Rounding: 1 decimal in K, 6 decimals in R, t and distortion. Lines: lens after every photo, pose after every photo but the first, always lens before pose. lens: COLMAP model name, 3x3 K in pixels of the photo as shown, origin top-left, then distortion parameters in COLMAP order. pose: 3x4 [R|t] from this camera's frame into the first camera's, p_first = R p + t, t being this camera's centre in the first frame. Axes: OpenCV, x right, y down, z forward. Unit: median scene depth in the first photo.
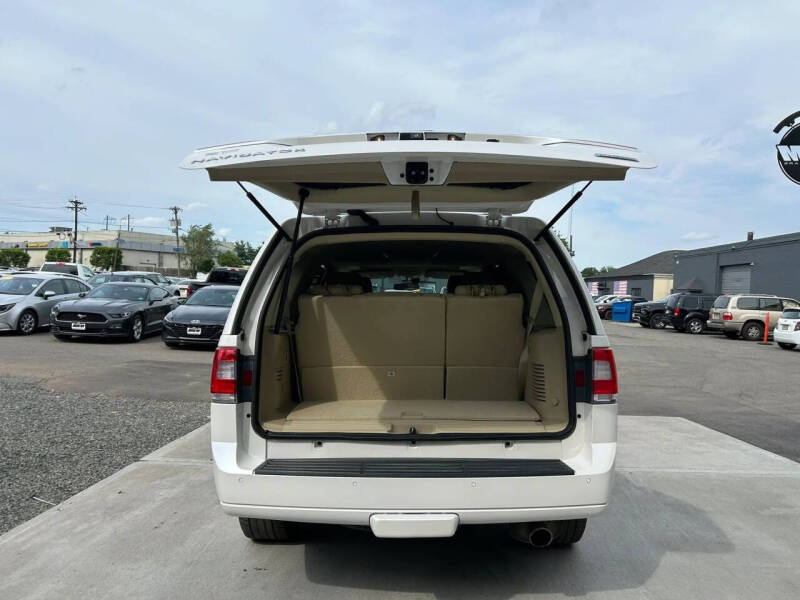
lens RADIAL K [[601.6, 0, 403.8], [0, 601.6, 302.8], [0, 0, 1]] dist [0.028142, -0.035817]
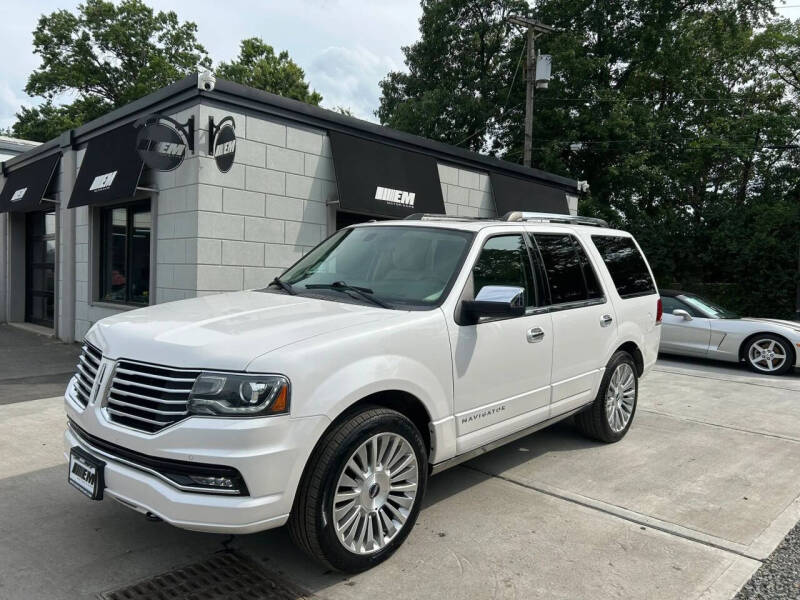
lens RADIAL K [[601.6, 0, 398.0], [0, 601.6, 298.7], [0, 0, 1]] dist [0.028142, -0.035817]
pose [[-0.738370, -0.083306, 0.669230, -0.140346], [-0.049755, 0.996366, 0.069133, -0.004368], [-0.672558, 0.017748, -0.739832, 0.427245]]
